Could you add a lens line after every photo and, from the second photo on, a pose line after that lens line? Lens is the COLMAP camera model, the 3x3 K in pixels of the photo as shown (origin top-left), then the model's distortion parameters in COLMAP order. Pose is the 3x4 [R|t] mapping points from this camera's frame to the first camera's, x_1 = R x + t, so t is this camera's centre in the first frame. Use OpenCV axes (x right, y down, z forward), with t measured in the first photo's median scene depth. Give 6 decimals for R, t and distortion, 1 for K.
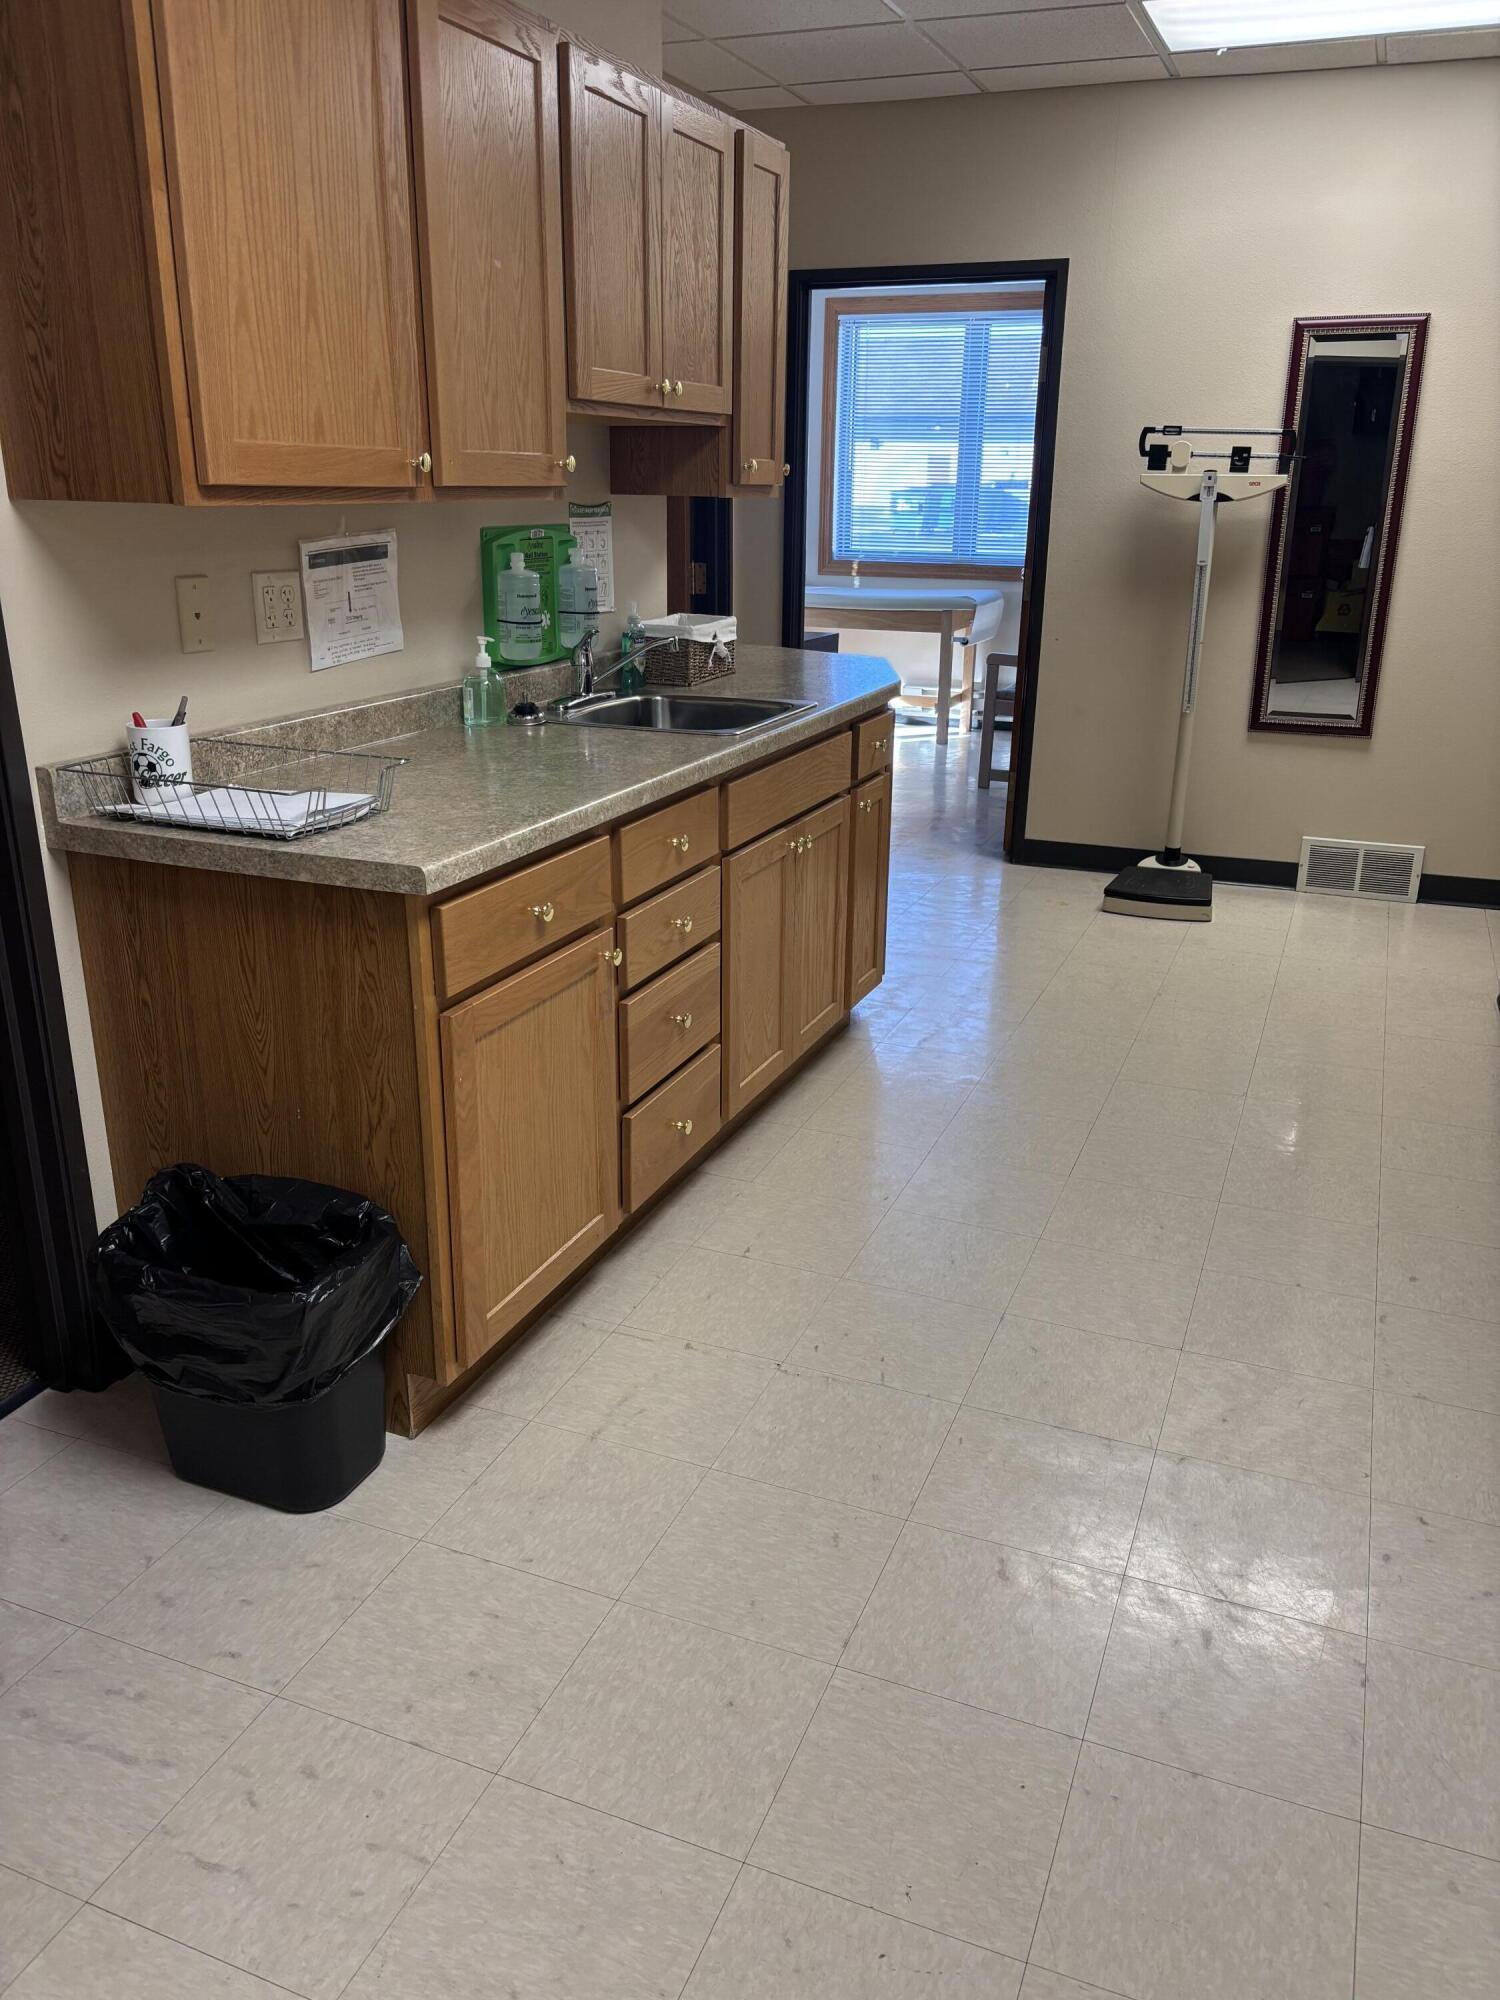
lens RADIAL K [[1532.5, 0, 749.3], [0, 1532.5, 1000.9], [0, 0, 1]] dist [-0.007801, -0.001459]
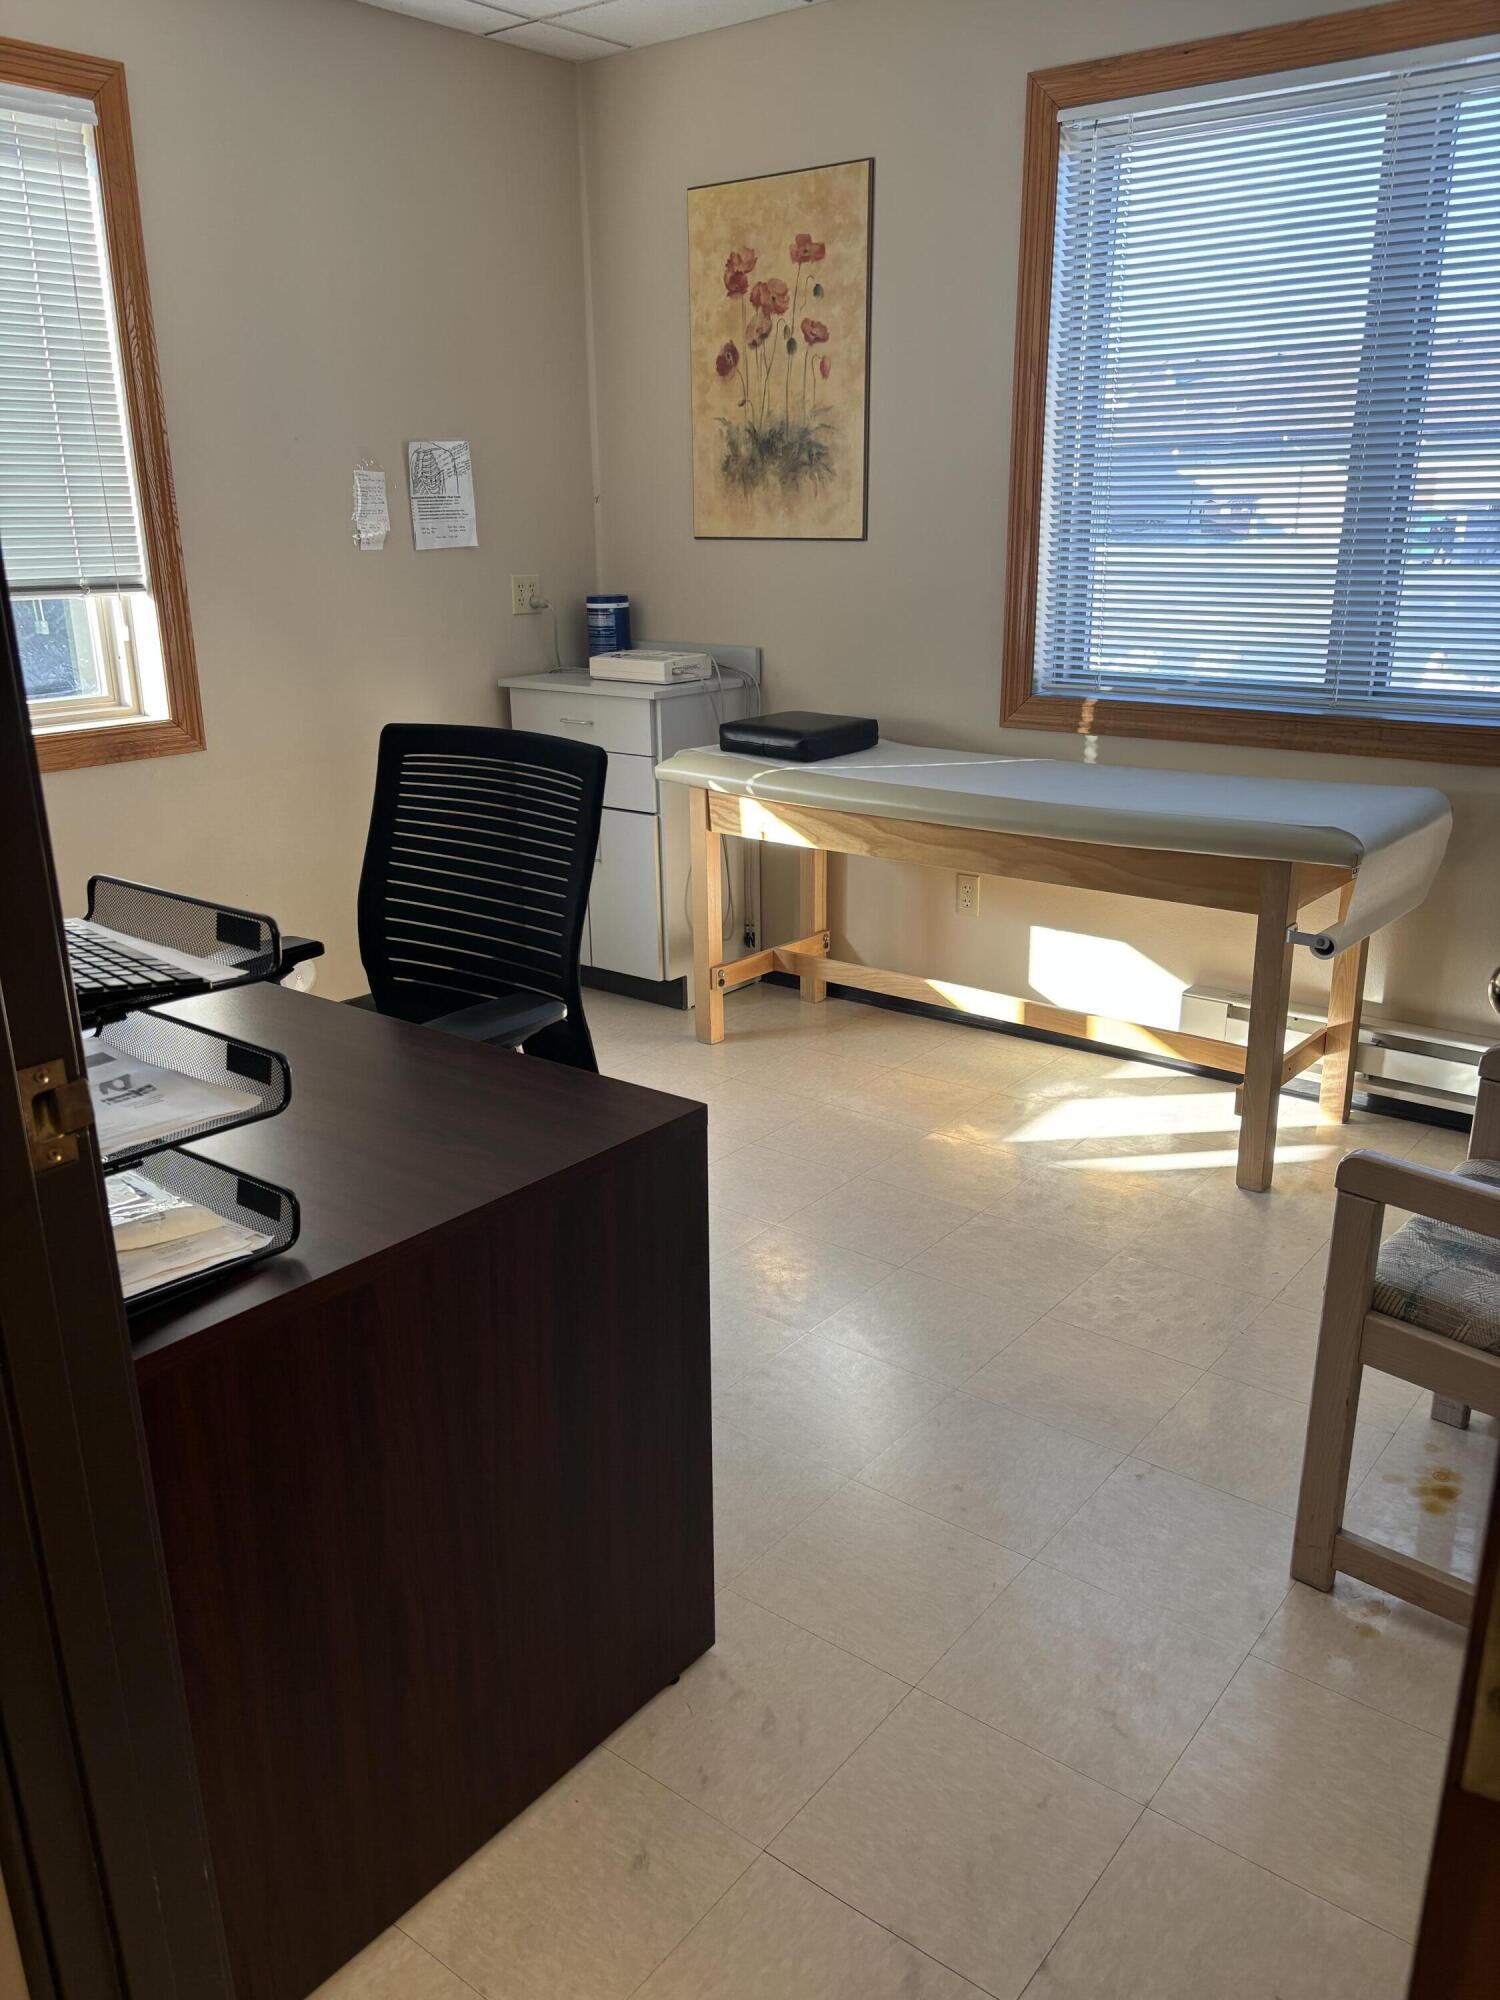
lens RADIAL K [[1532.5, 0, 752.4], [0, 1532.5, 1005.3], [0, 0, 1]] dist [-0.007801, -0.001459]
pose [[0.957977, 0.070918, -0.277940, 0.104631], [-0.076438, 0.997033, -0.009061, -0.191465], [0.276472, 0.029925, 0.960556, 0.565383]]
